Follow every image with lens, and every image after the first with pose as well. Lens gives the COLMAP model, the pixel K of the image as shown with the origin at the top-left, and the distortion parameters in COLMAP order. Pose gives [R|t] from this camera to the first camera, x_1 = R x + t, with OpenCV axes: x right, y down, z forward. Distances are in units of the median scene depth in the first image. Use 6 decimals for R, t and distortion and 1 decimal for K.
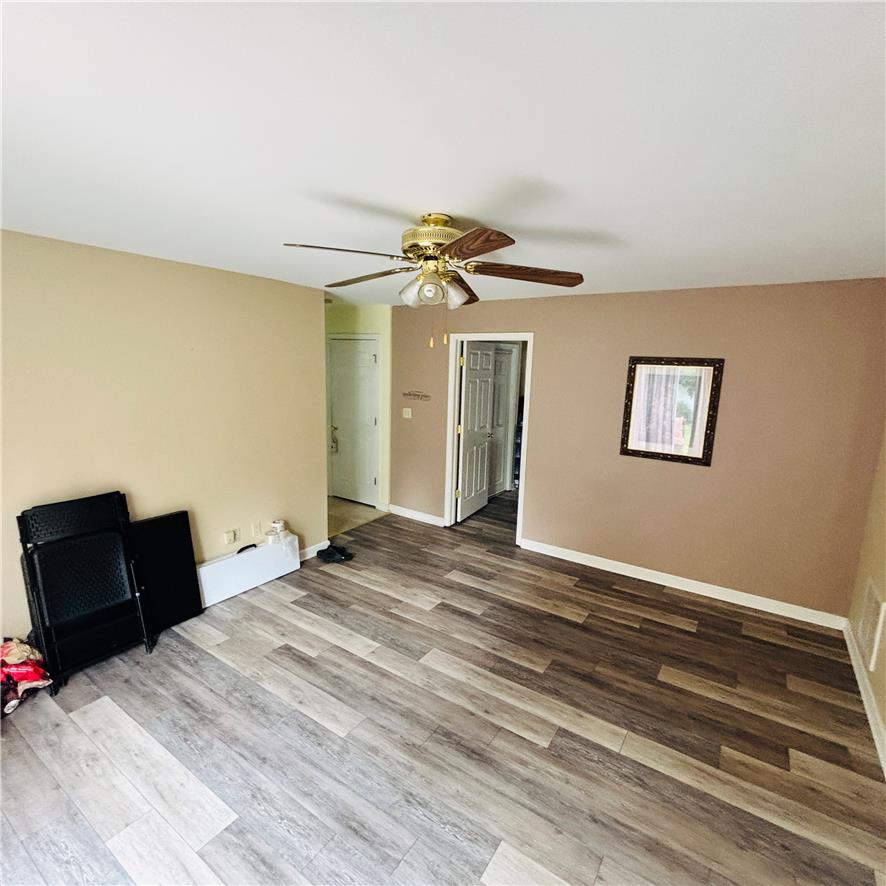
lens RADIAL K [[476.4, 0, 443.5], [0, 476.4, 439.4], [0, 0, 1]] dist [-0.000335, -0.002722]
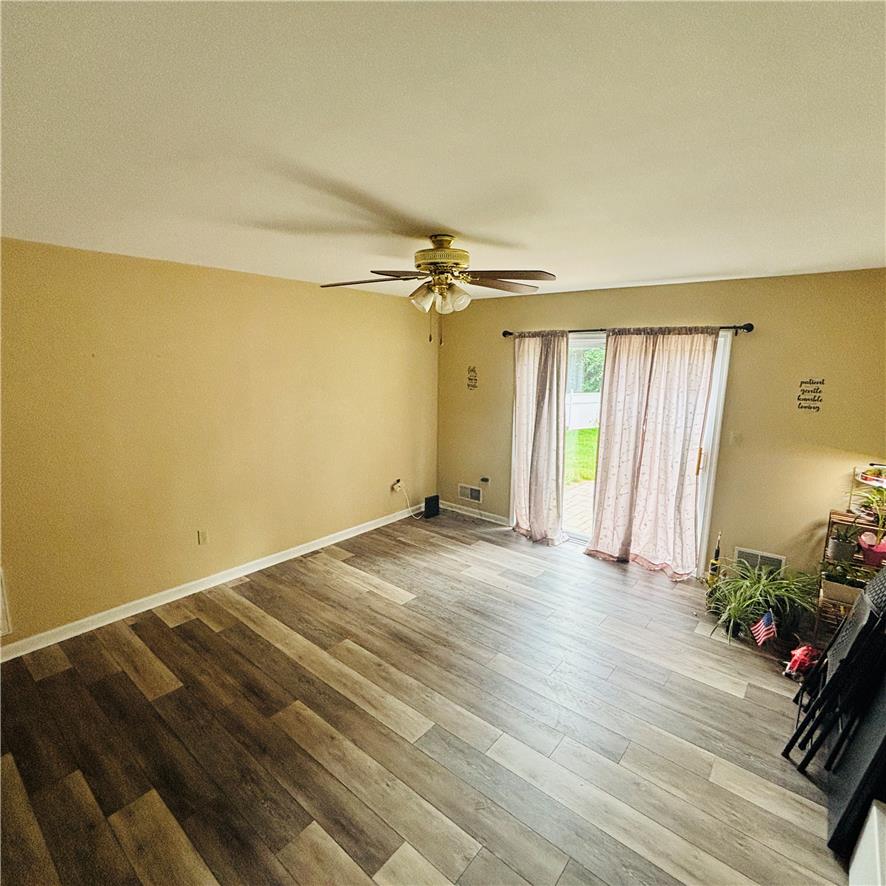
lens RADIAL K [[476.4, 0, 443.5], [0, 476.4, 439.4], [0, 0, 1]] dist [-0.000335, -0.002722]
pose [[-0.994304, -0.060837, 0.087508, -0.121758], [-0.027565, 0.939930, 0.340254, -0.304836], [-0.102951, 0.335903, -0.936253, 1.779304]]
